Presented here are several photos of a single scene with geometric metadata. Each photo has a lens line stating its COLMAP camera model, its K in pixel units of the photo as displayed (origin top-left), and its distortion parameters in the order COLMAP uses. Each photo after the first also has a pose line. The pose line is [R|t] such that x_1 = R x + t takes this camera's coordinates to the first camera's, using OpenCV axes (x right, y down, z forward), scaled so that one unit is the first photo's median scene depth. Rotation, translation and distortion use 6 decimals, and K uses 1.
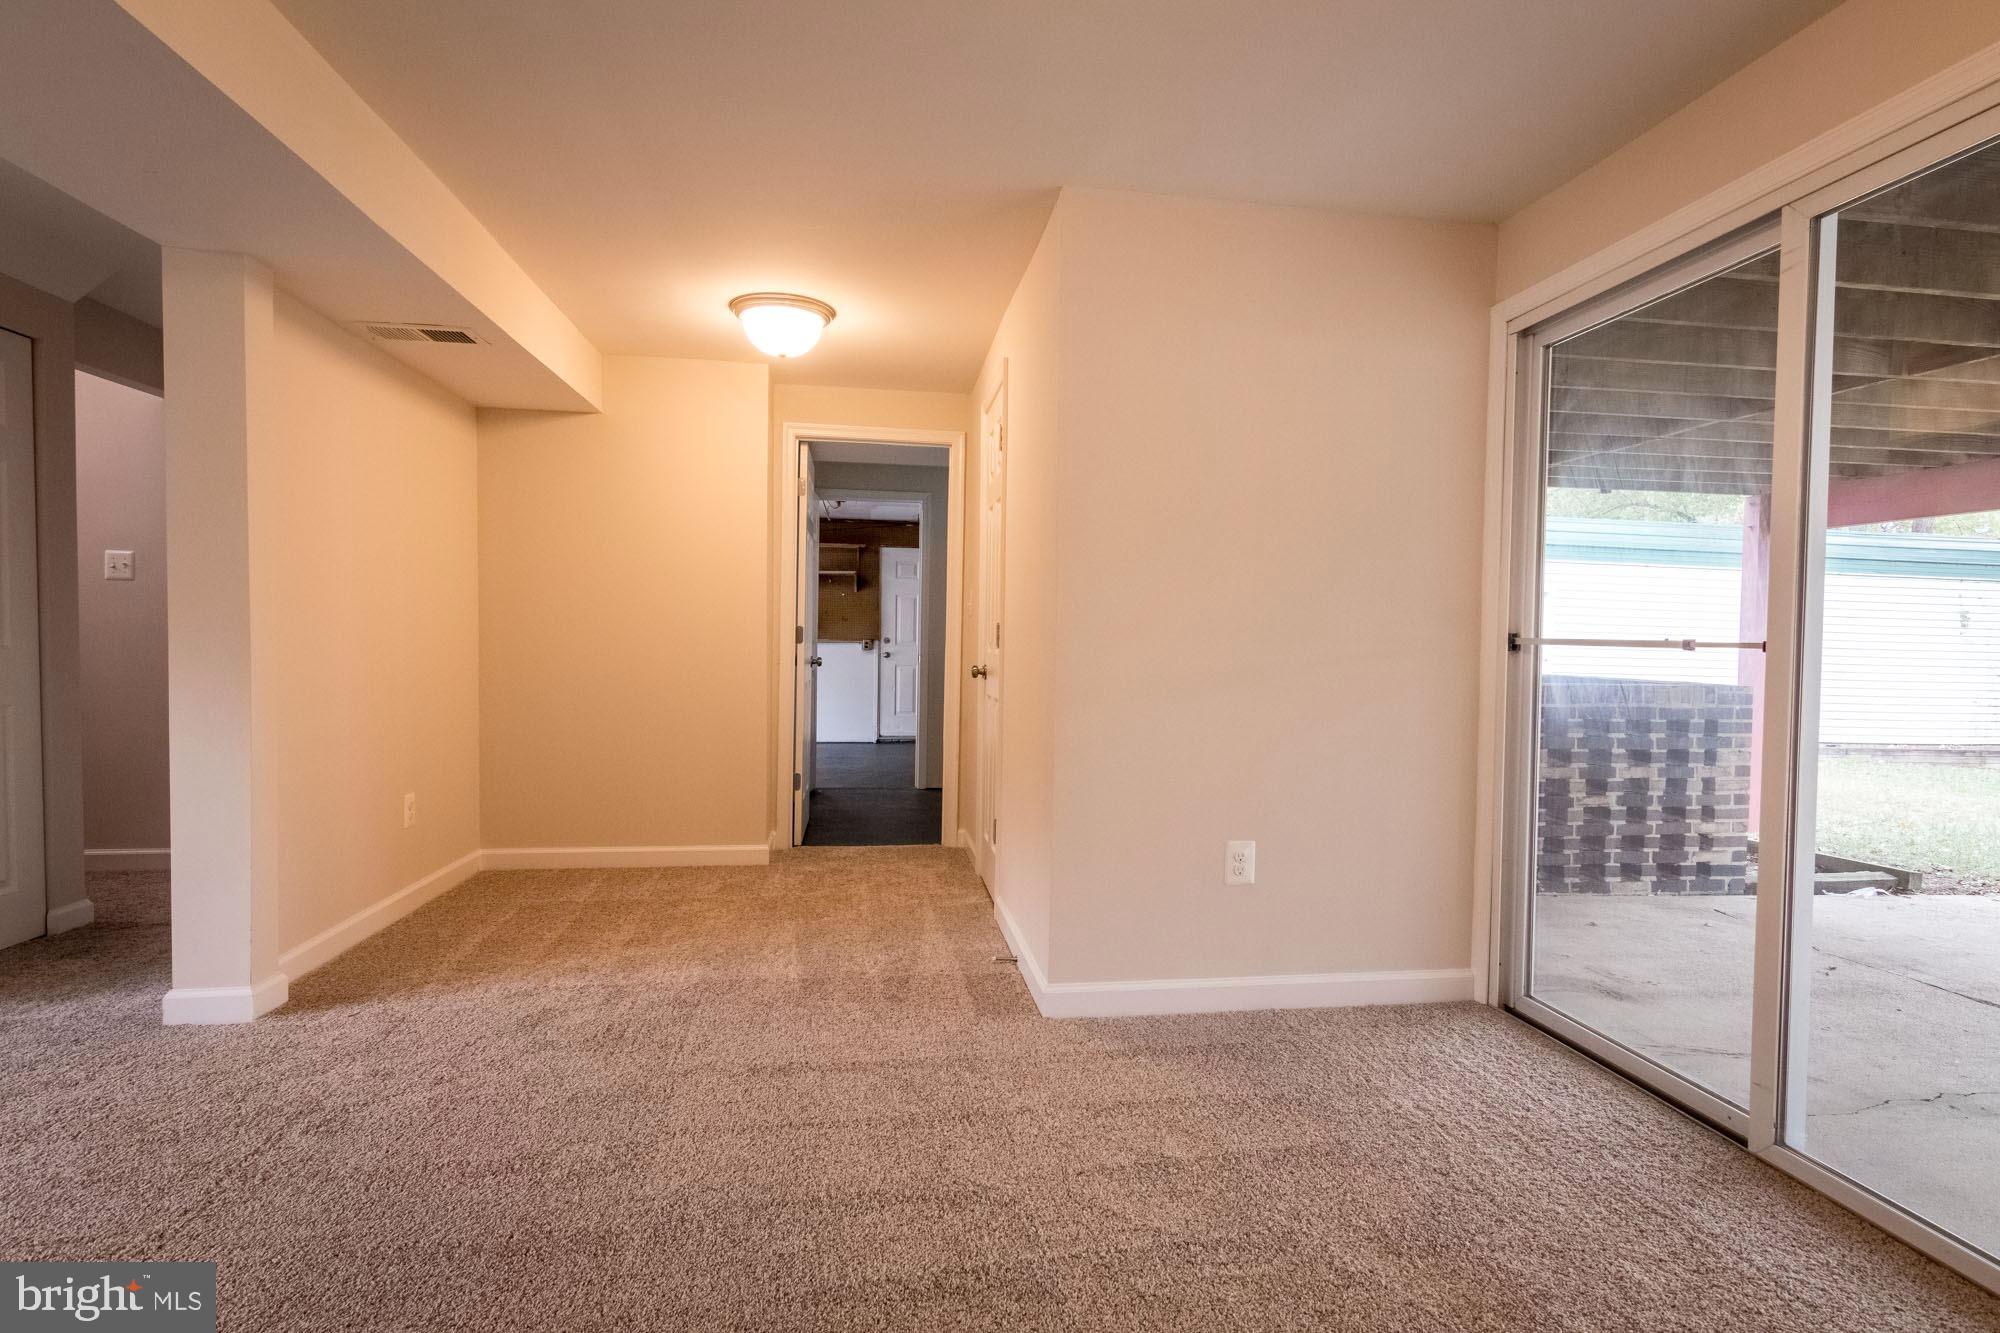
lens RADIAL K [[1008.8, 0, 1000.0], [0, 1008.8, 666.5], [0, 0, 1]] dist [0.000788, 0.001691]
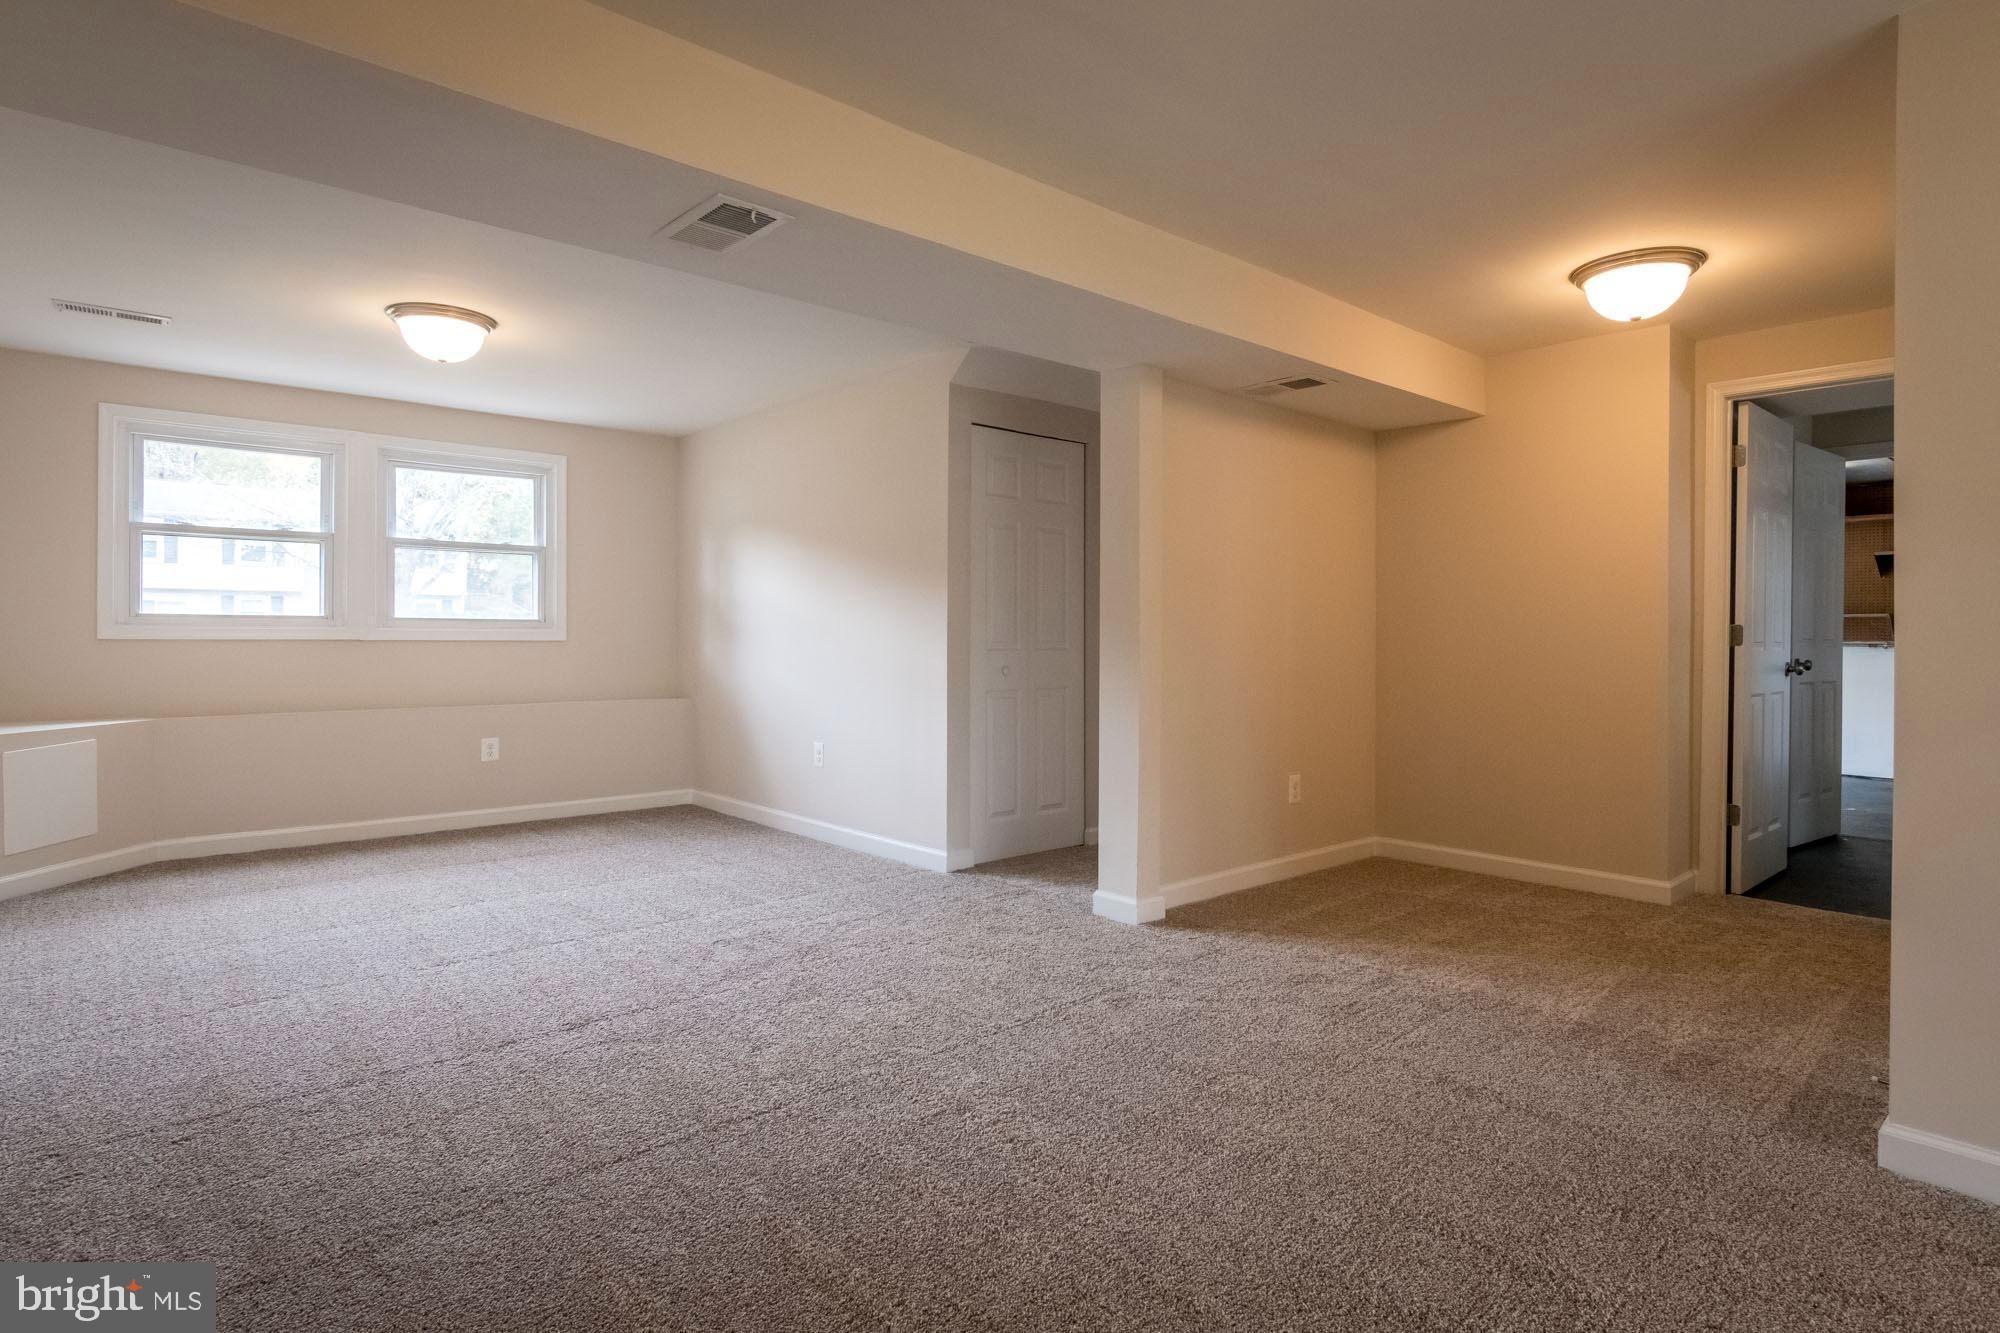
lens RADIAL K [[1044.2, 0, 1008.7], [0, 1044.2, 631.2], [0, 0, 1]] dist [-0.000128, 0.001223]
pose [[0.561755, -0.012635, -0.827207, 0.297575], [-0.019814, 0.999391, -0.028720, 0.001261], [0.827066, 0.032524, 0.561163, 0.055870]]
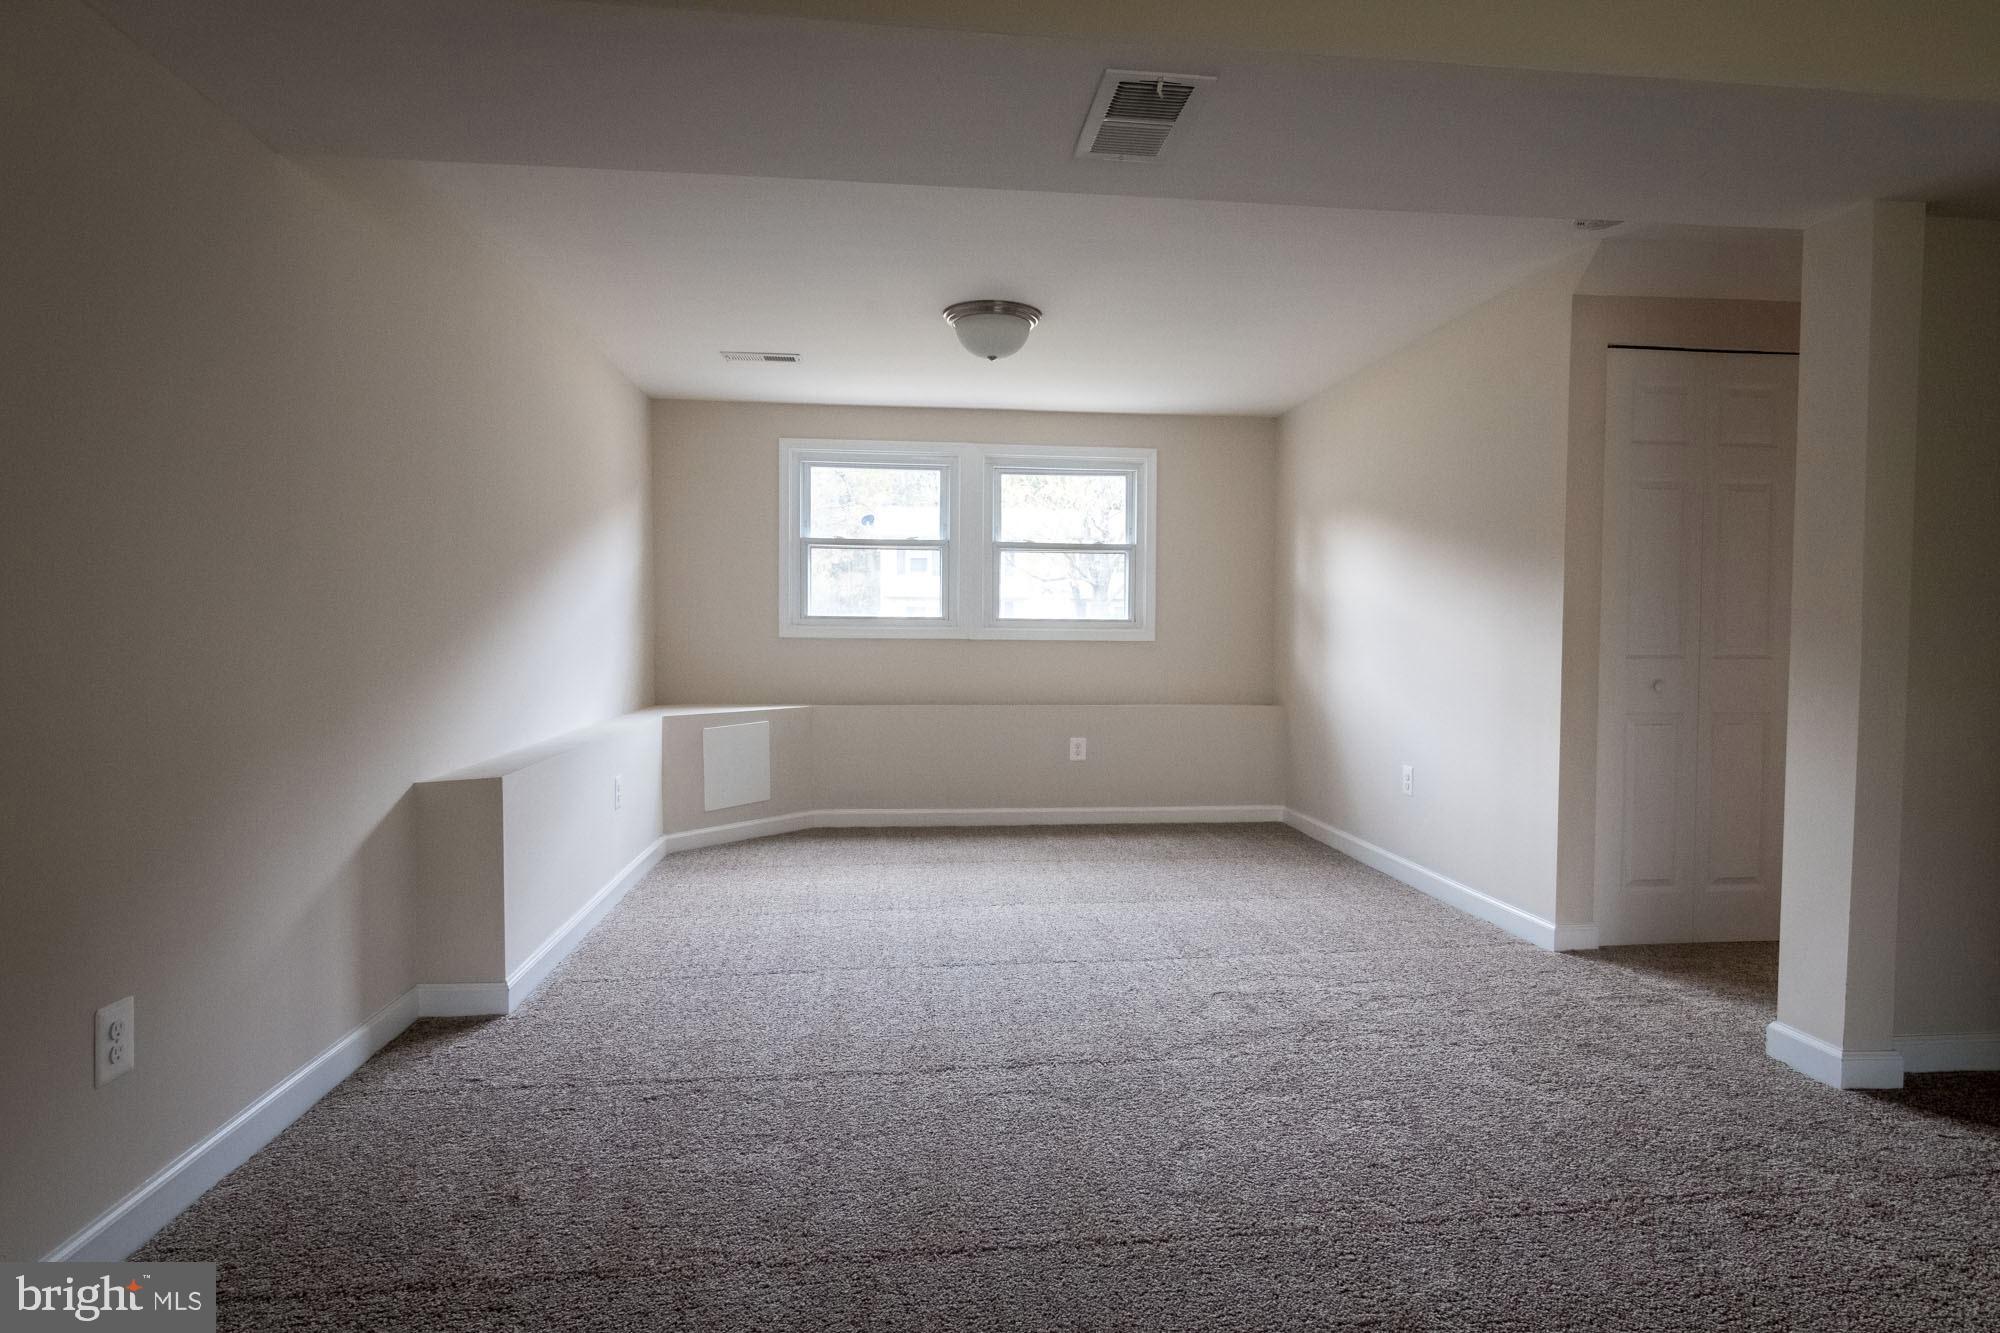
lens RADIAL K [[1090.1, 0, 1023.7], [0, 1090.1, 670.4], [0, 0, 1]] dist [-0.001380, 0.002827]
pose [[-0.016045, 0.022157, -0.999626, 0.181048], [-0.033967, 0.999165, 0.022692, -0.004837], [0.999294, 0.034318, -0.015279, 0.275928]]
